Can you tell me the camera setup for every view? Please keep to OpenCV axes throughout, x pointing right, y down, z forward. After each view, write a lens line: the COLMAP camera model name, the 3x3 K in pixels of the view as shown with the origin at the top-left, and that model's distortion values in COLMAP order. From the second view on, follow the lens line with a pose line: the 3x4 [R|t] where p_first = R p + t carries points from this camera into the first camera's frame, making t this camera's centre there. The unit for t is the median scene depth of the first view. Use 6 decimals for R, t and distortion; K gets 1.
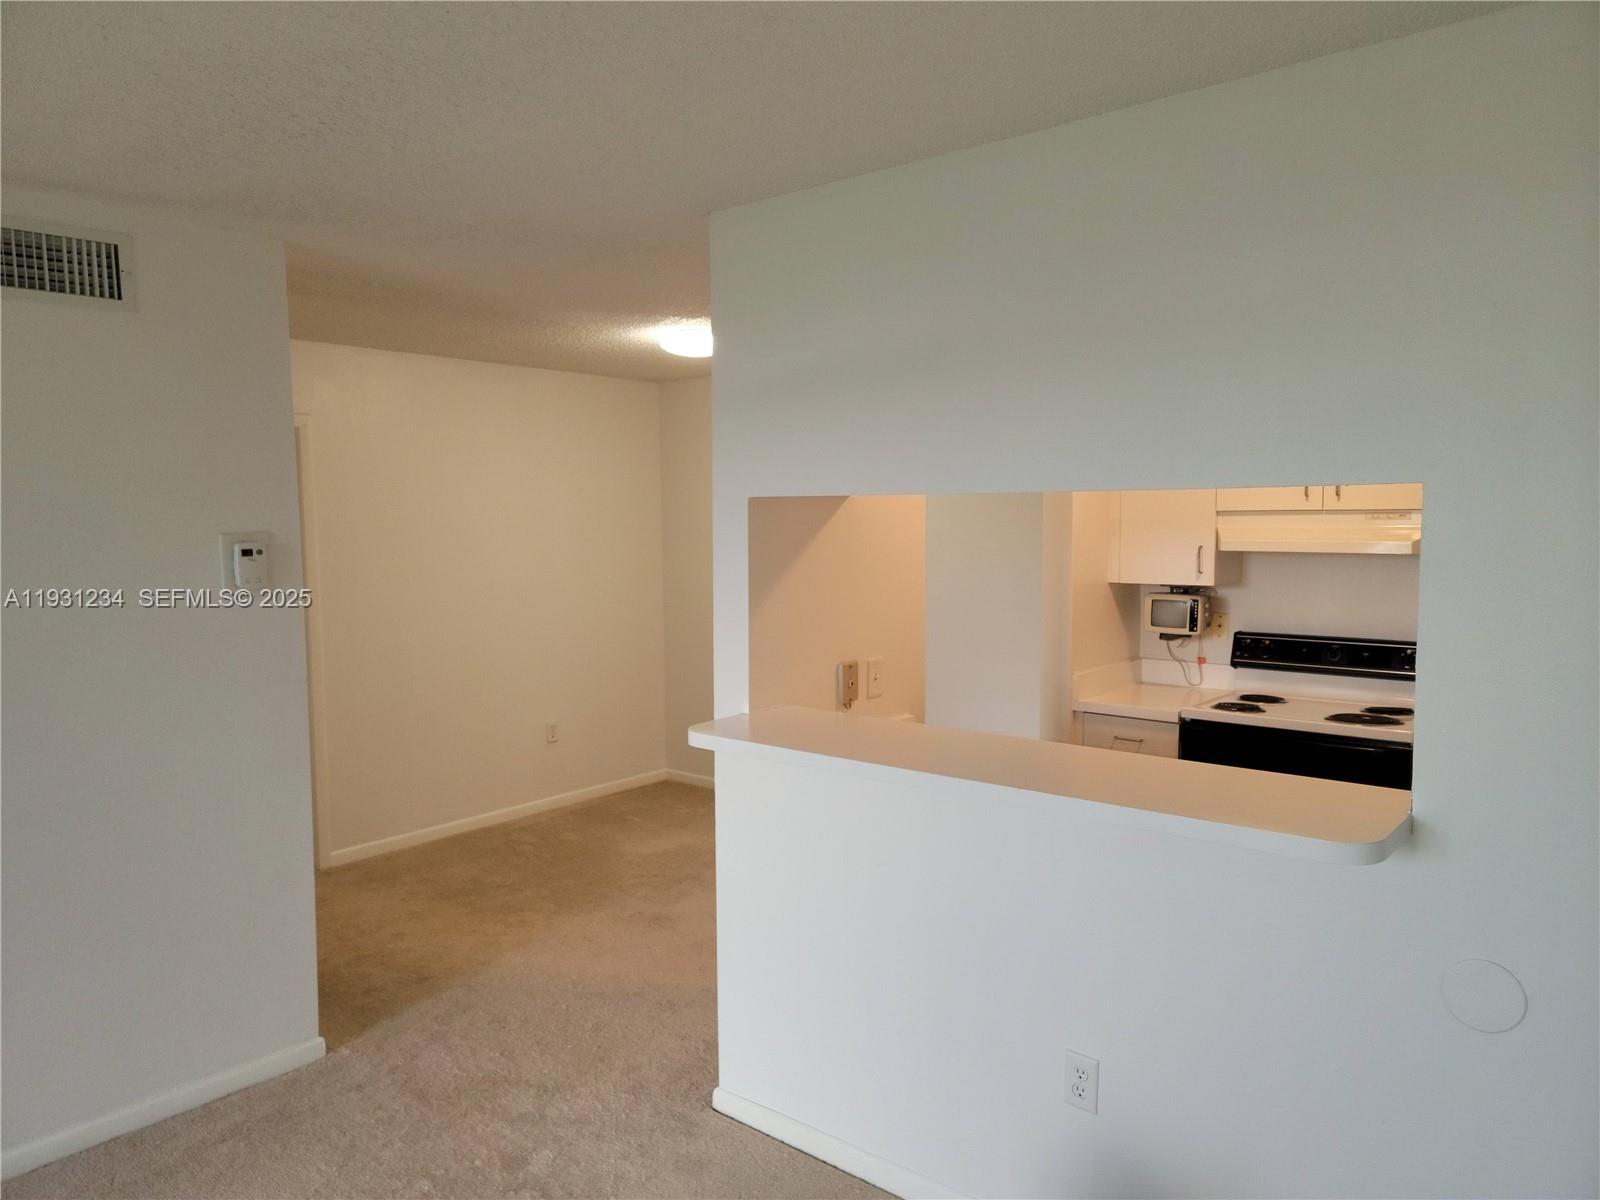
lens RADIAL K [[1106.6, 0, 800.0], [0, 1106.6, 600.0], [0, 0, 1]] dist [-0.001350, -0.003386]
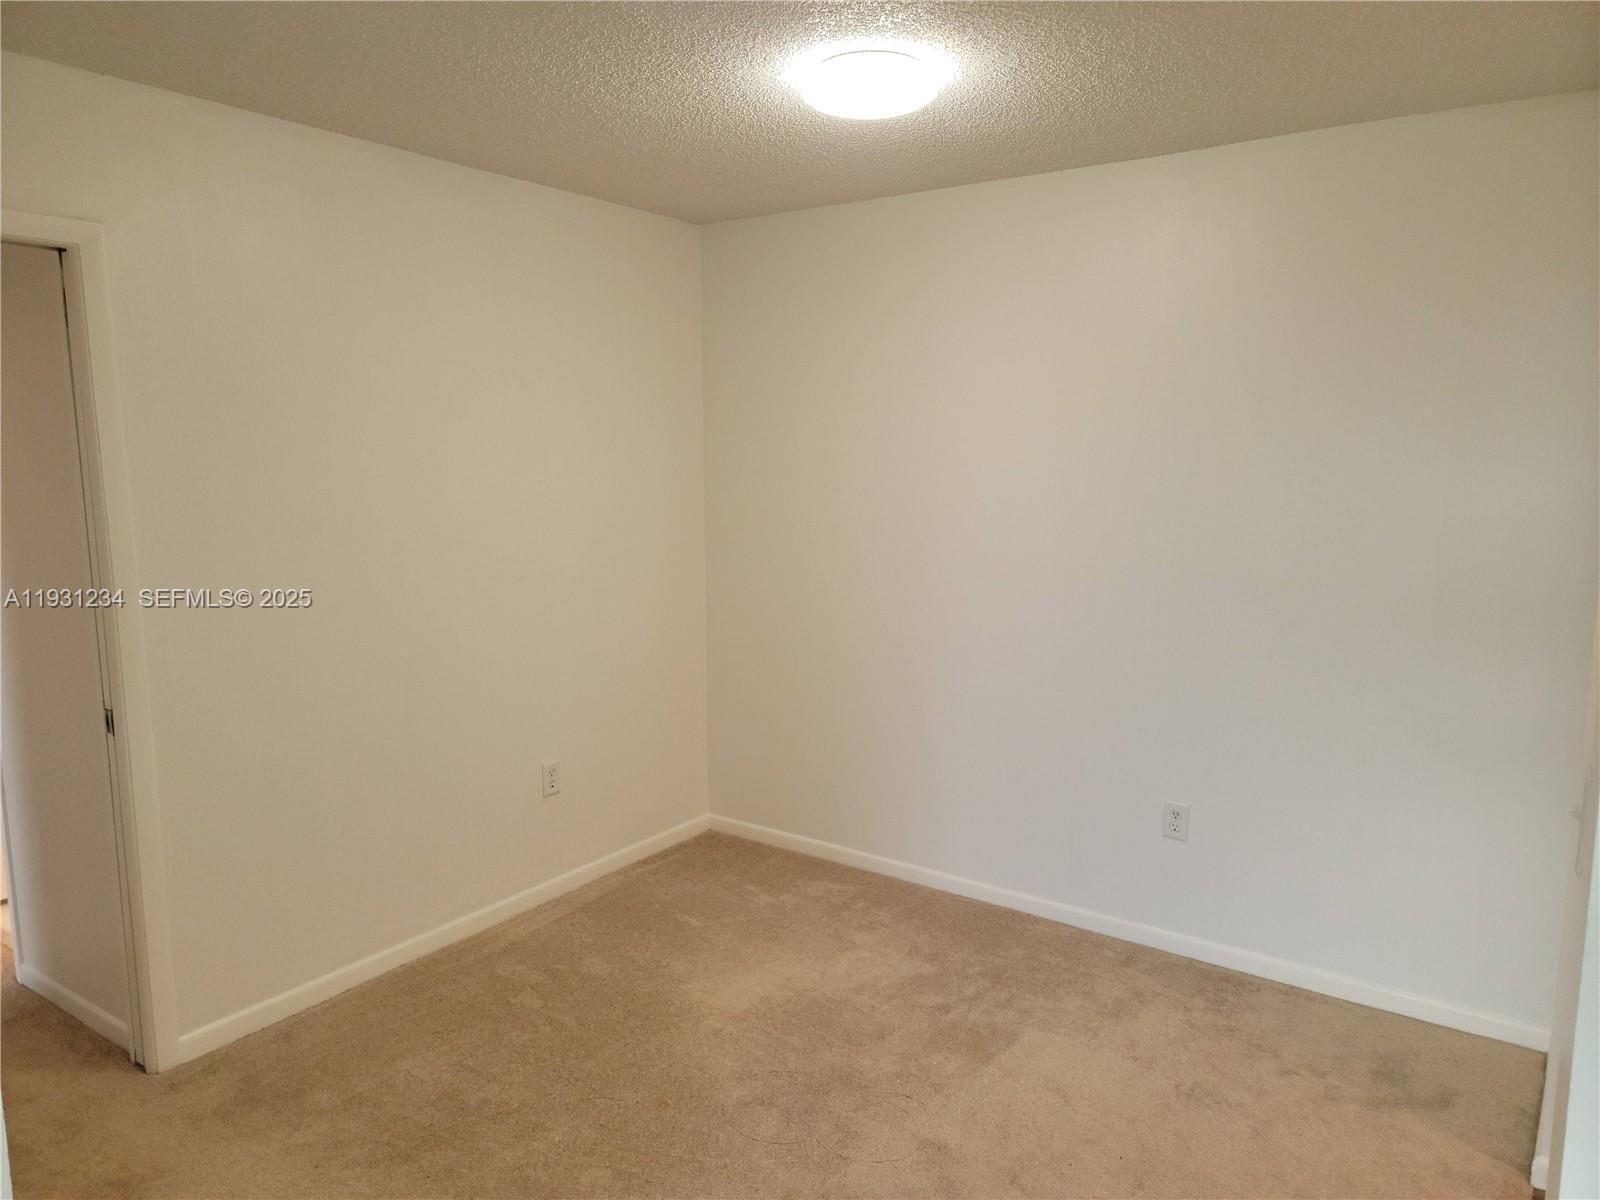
lens RADIAL K [[1106.6, 0, 800.0], [0, 1106.6, 600.0], [0, 0, 1]] dist [-0.001350, -0.003386]
pose [[0.996494, 0.001958, 0.083643, -0.147889], [-0.007642, 0.997677, 0.067687, -0.027750], [-0.083316, -0.068089, 0.994194, 0.403768]]
